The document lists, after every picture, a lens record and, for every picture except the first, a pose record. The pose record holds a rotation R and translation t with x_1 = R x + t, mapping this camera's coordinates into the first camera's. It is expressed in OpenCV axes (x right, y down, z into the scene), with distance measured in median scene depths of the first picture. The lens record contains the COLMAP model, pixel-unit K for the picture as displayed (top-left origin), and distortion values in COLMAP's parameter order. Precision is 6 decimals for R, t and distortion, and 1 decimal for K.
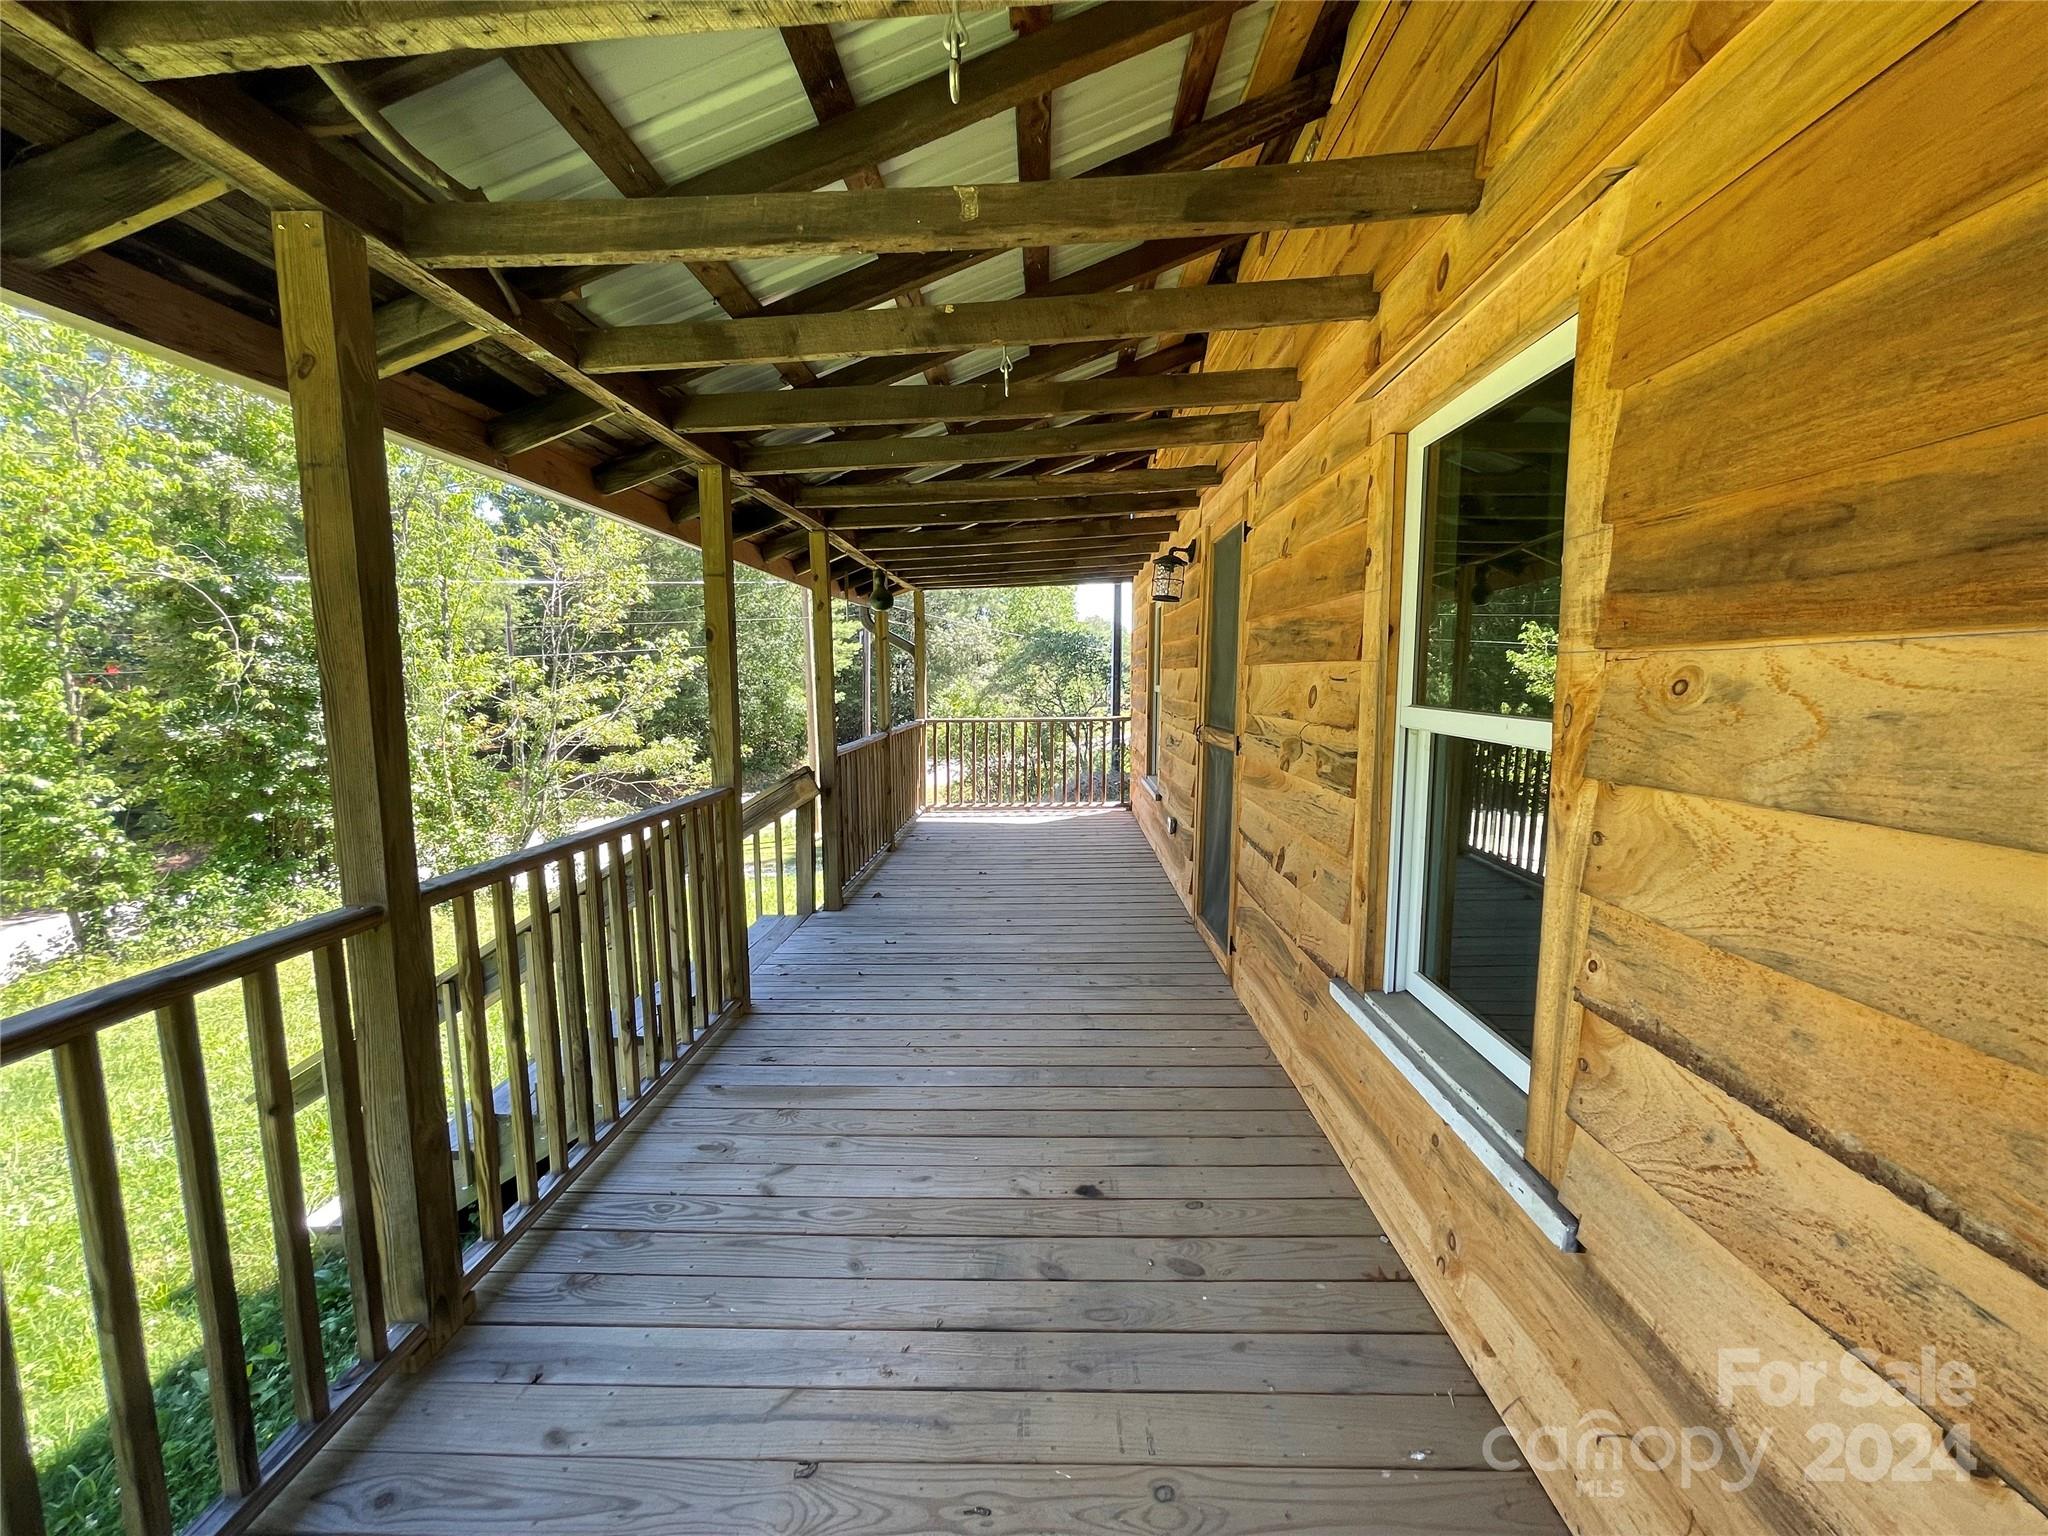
lens RADIAL K [[822.8, 0, 1019.2], [0, 822.8, 771.7], [0, 0, 1]] dist [0.003746, 0.000067]
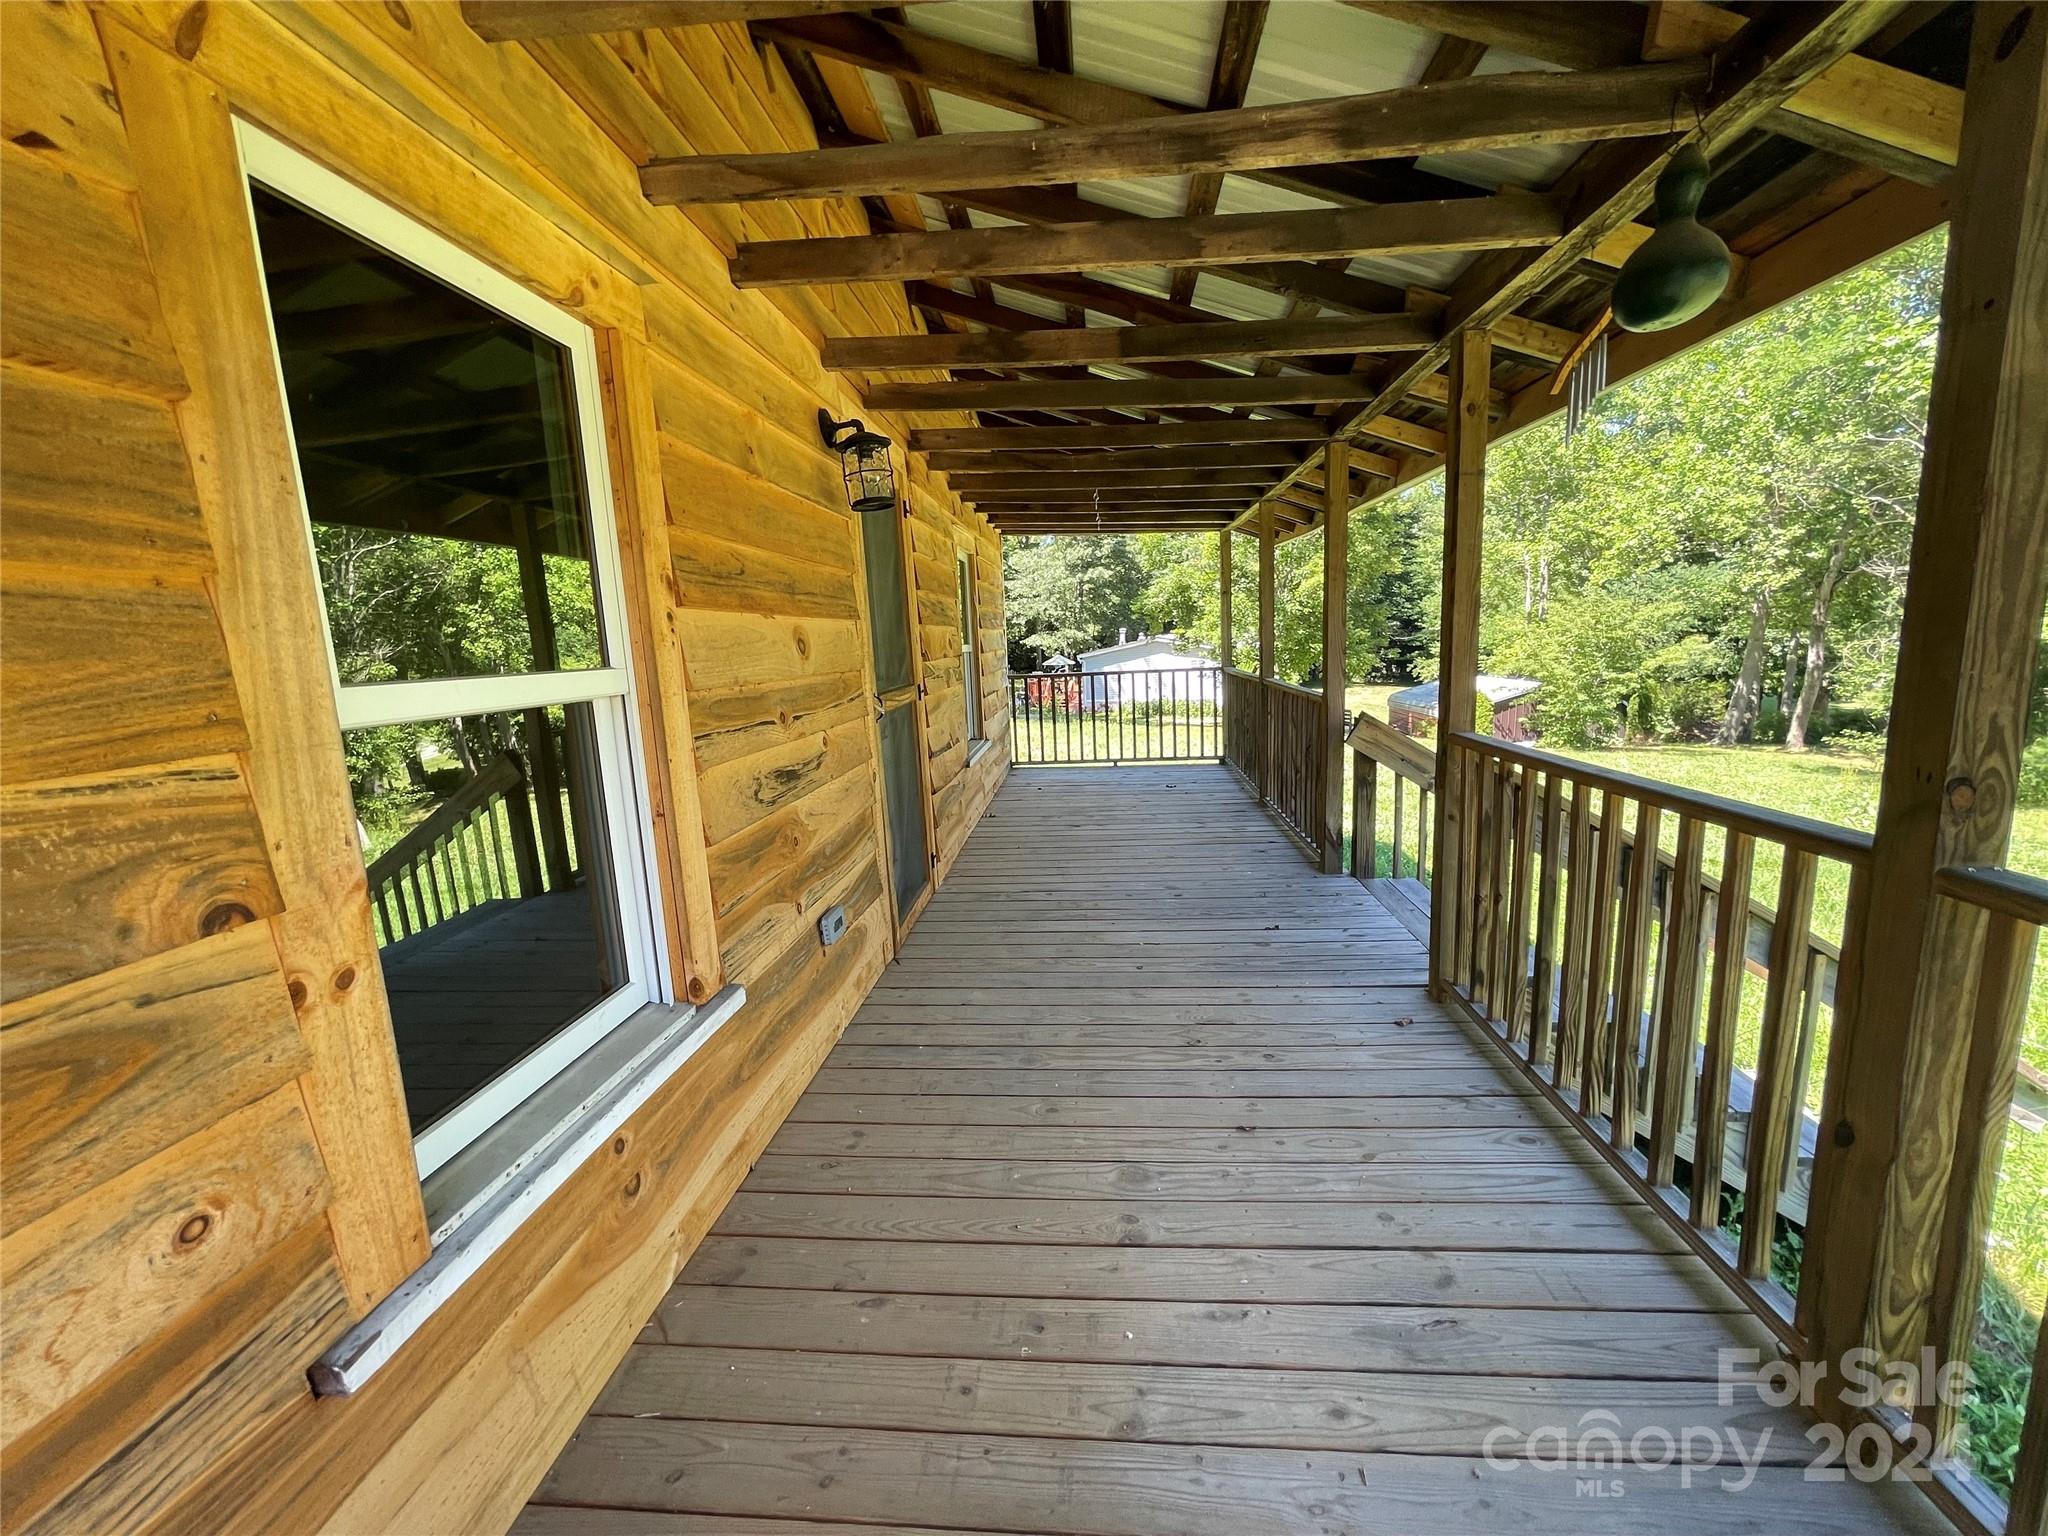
lens RADIAL K [[826.7, 0, 1025.3], [0, 826.7, 768.6], [0, 0, 1]] dist [0.003690, 0.000292]
pose [[-0.996656, 0.044097, 0.068796, 0.036052], [0.061148, 0.960940, 0.269916, -0.231485], [-0.054206, 0.273220, -0.960423, 2.114000]]
